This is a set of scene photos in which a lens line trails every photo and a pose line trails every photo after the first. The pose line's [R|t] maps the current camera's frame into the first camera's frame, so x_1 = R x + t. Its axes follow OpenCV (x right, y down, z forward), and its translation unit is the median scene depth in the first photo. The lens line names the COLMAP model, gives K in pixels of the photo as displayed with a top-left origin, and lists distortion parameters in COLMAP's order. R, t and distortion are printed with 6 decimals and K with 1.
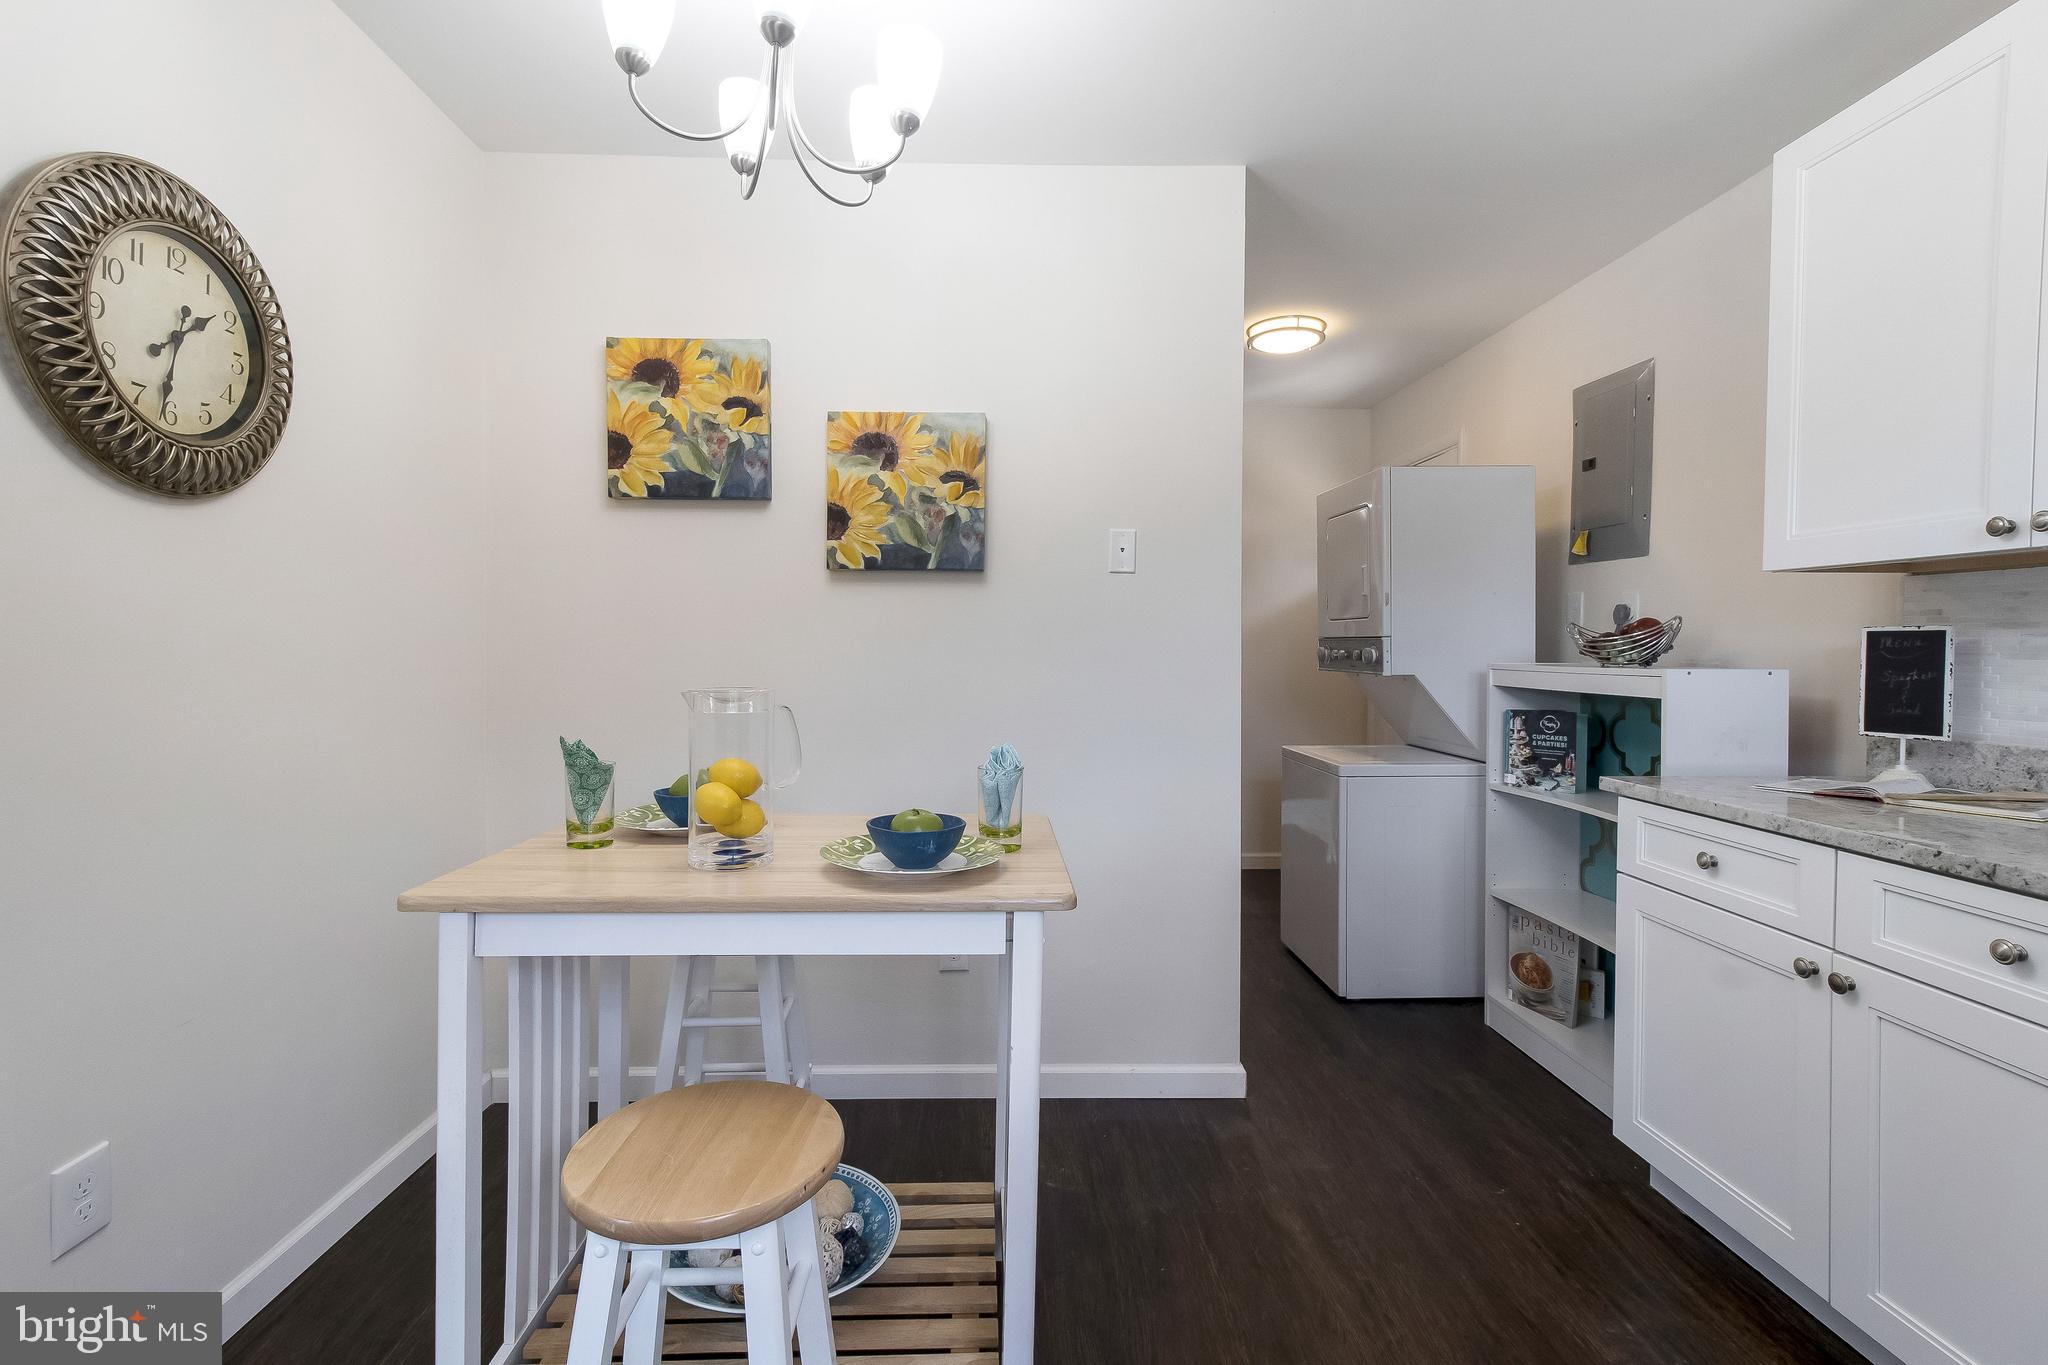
lens RADIAL K [[936.8, 0, 1018.0], [0, 936.8, 660.9], [0, 0, 1]] dist [0.012421, -0.000408]
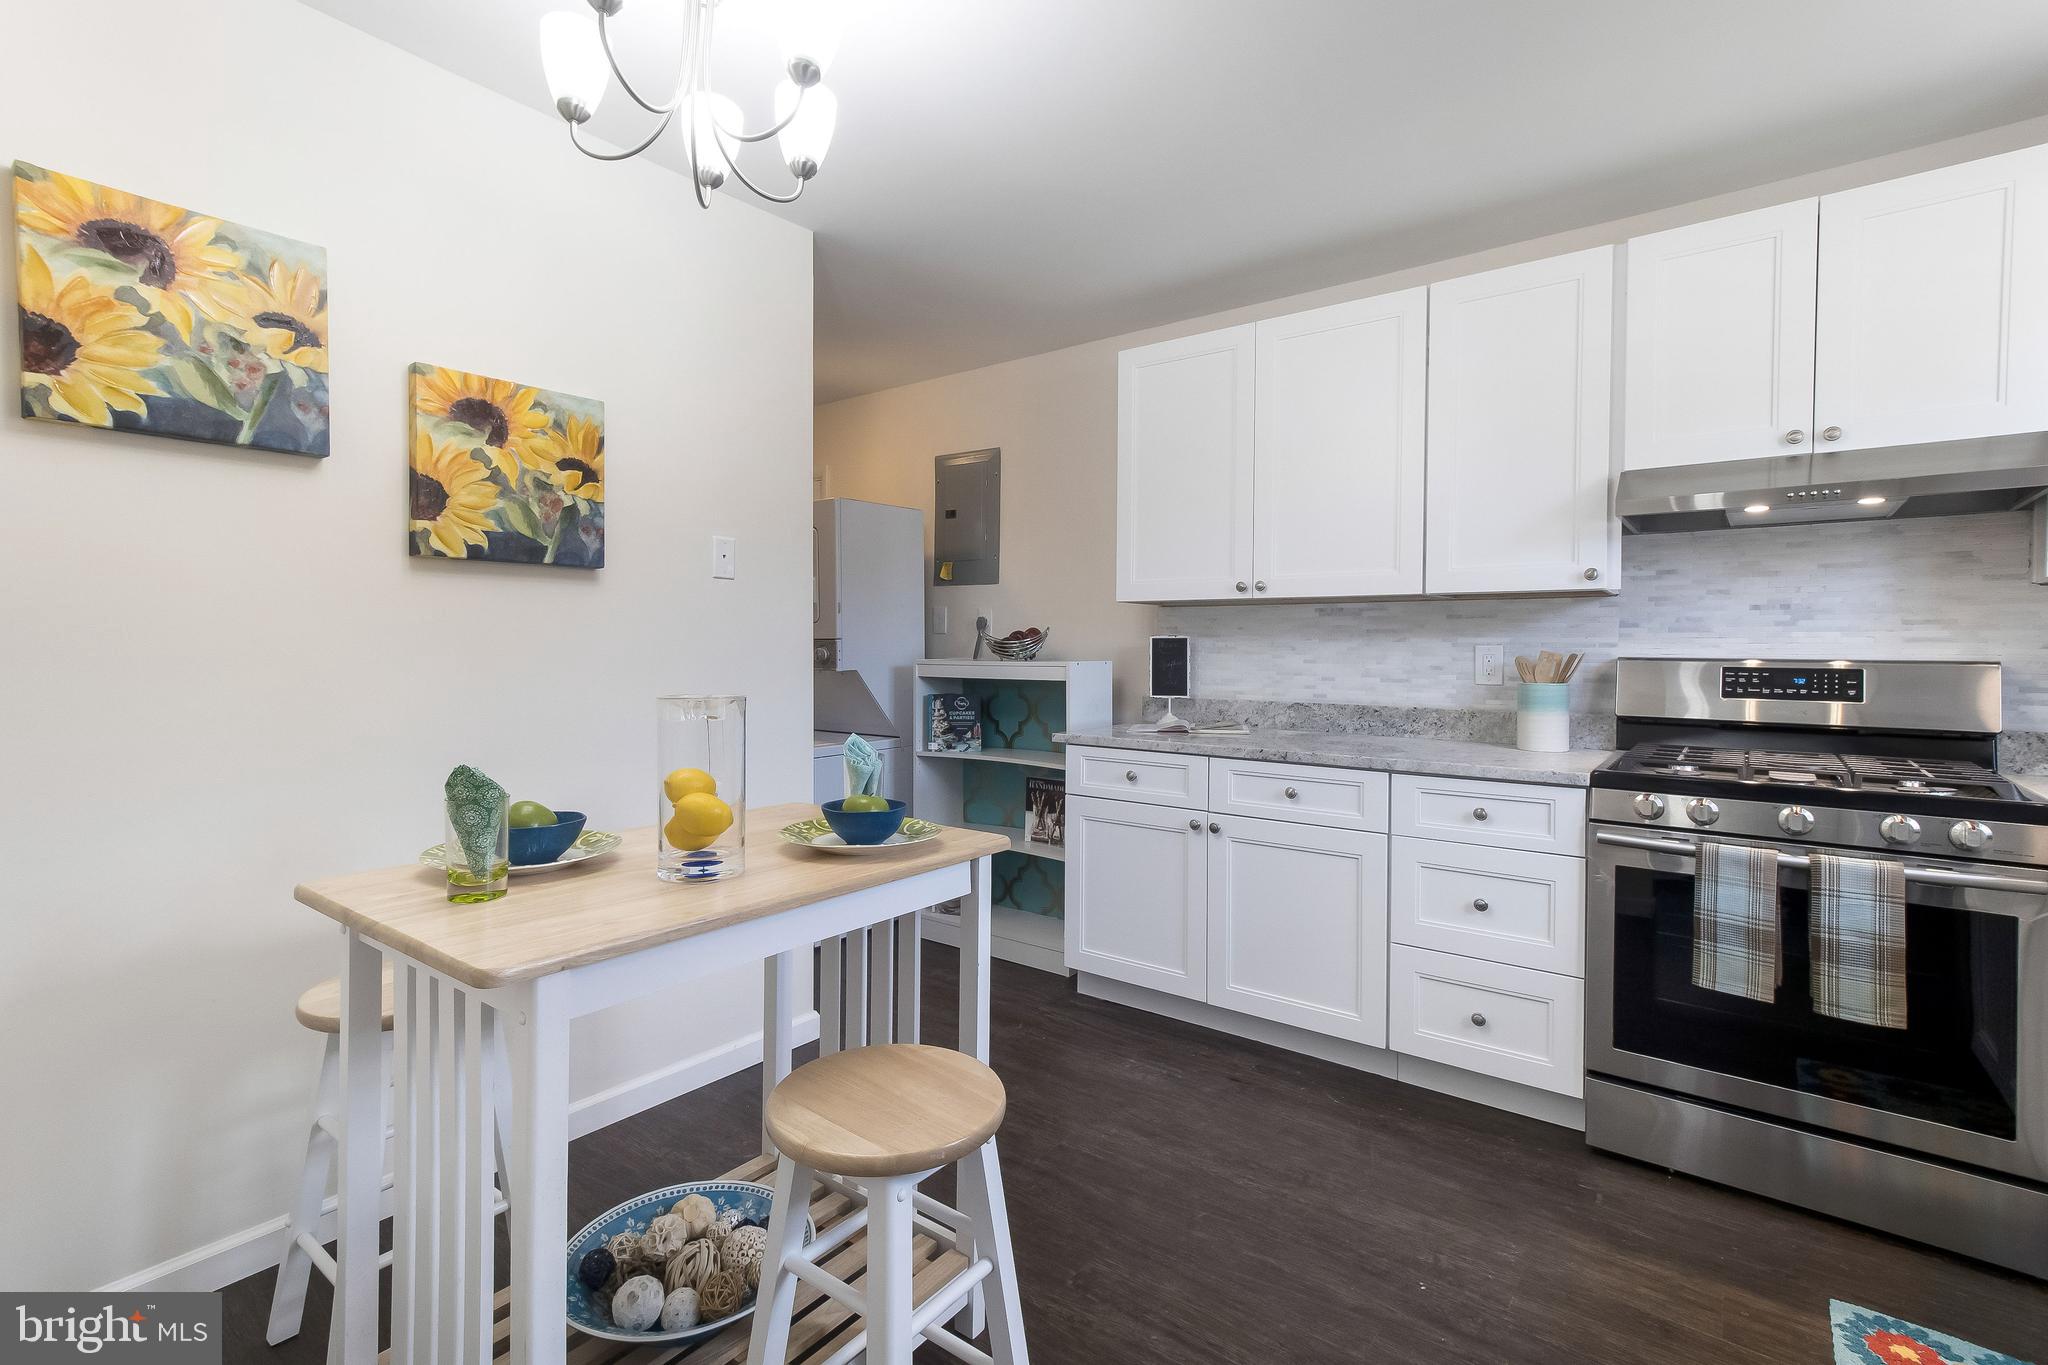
lens RADIAL K [[936.8, 0, 1018.0], [0, 936.8, 660.9], [0, 0, 1]] dist [0.012421, -0.000408]
pose [[0.635109, -0.014622, 0.772284, -0.505547], [0.012499, 0.999884, 0.008652, -0.006418], [-0.772321, 0.004157, 0.635218, 0.076866]]
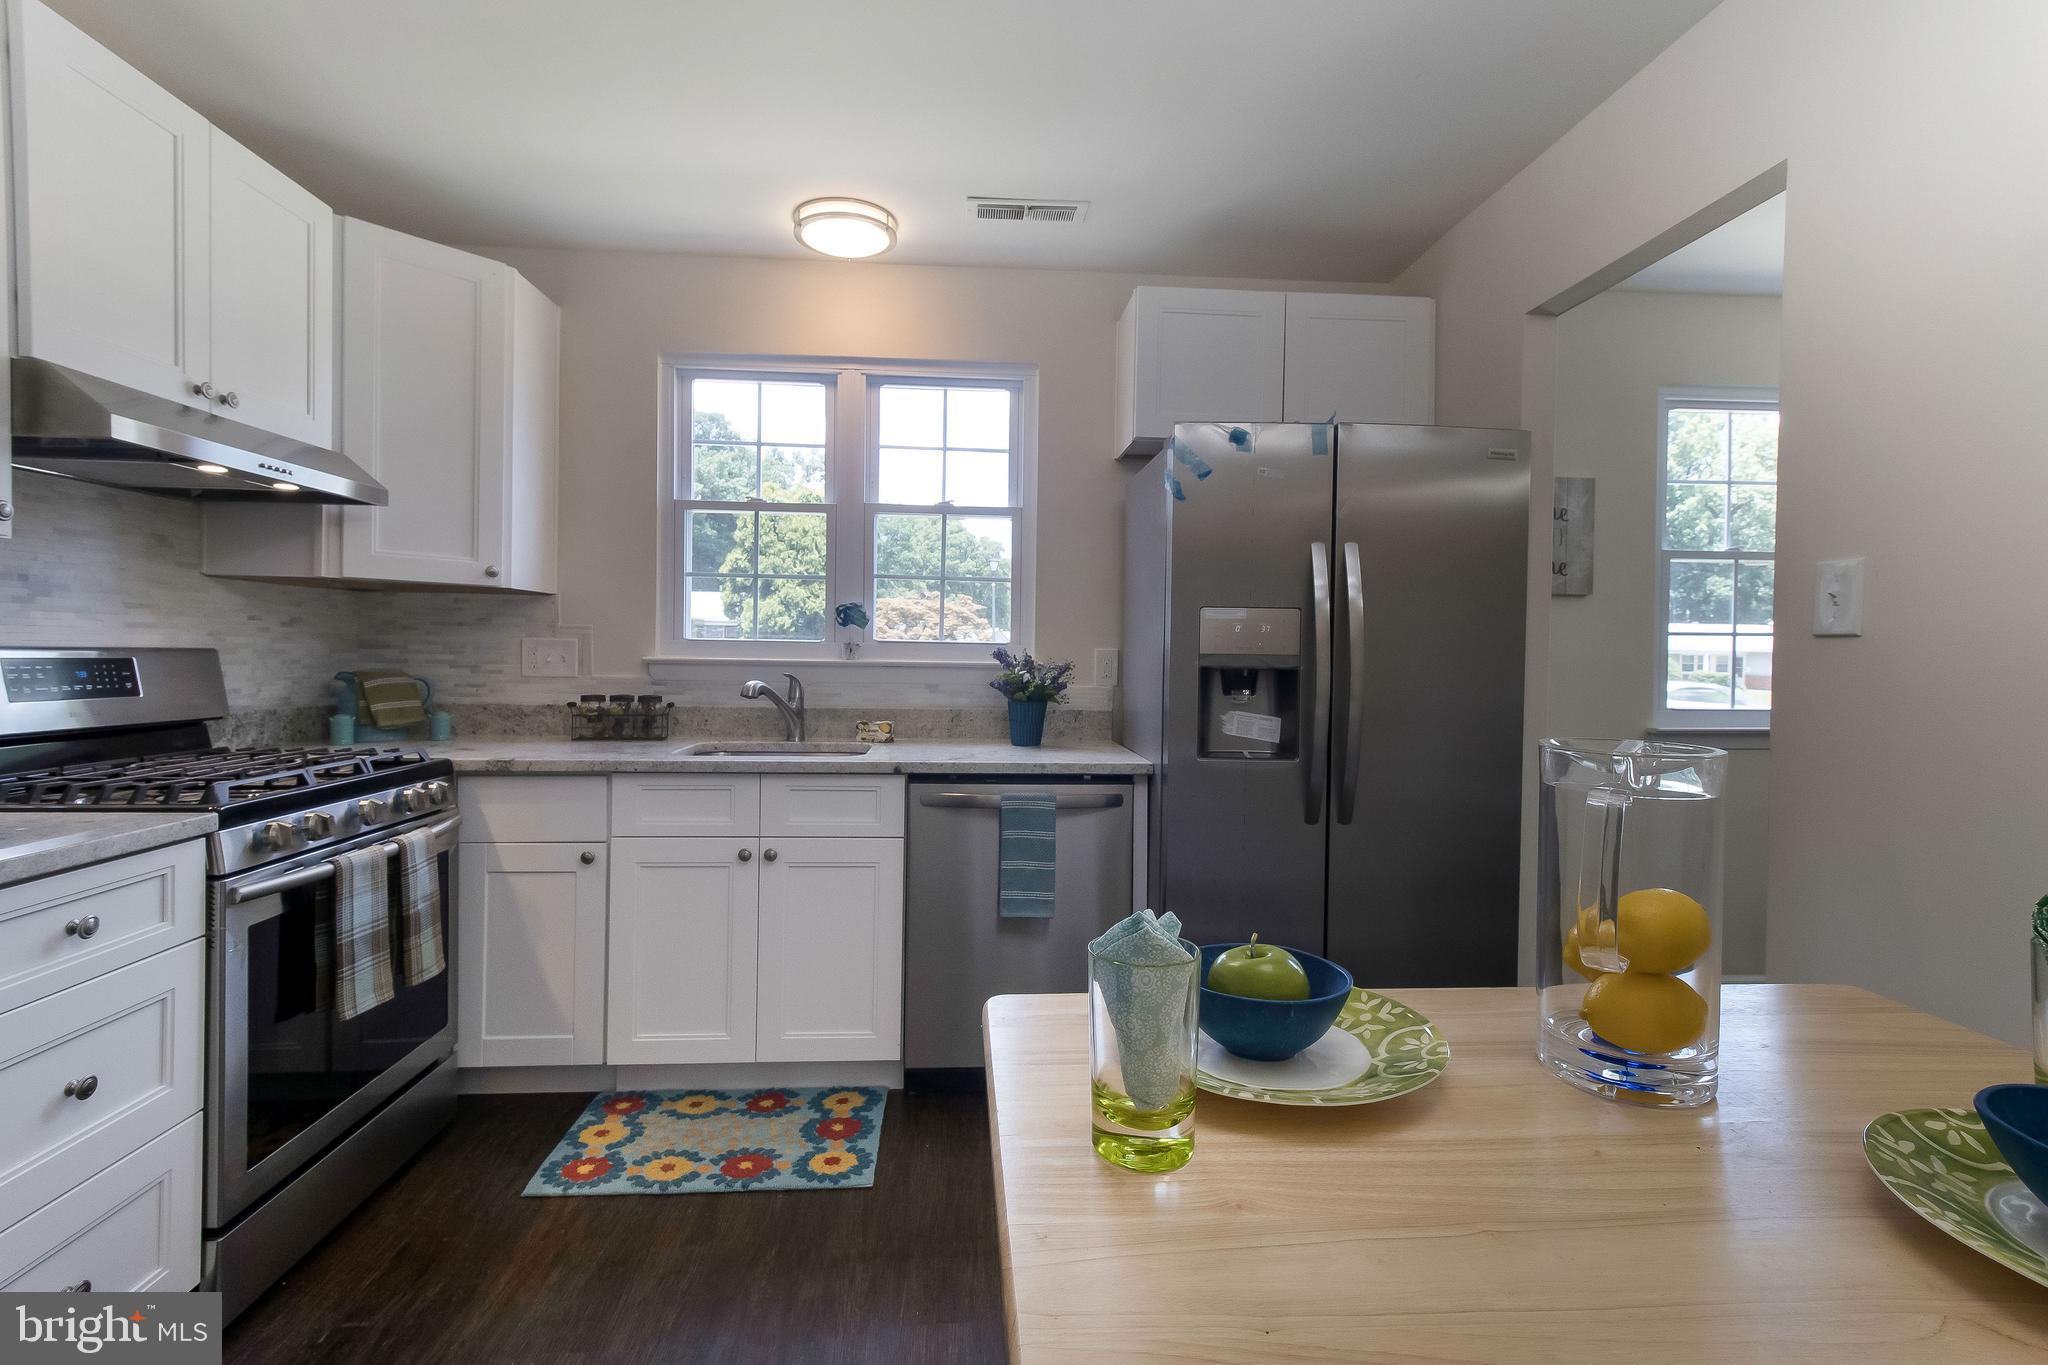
lens RADIAL K [[936.8, 0, 1018.0], [0, 936.8, 660.9], [0, 0, 1]] dist [0.012421, -0.000408]
pose [[-0.999181, -0.019135, -0.035667, 0.036648], [-0.020151, 0.999395, 0.028341, -0.016209], [0.035103, 0.029036, -0.998962, 0.907839]]
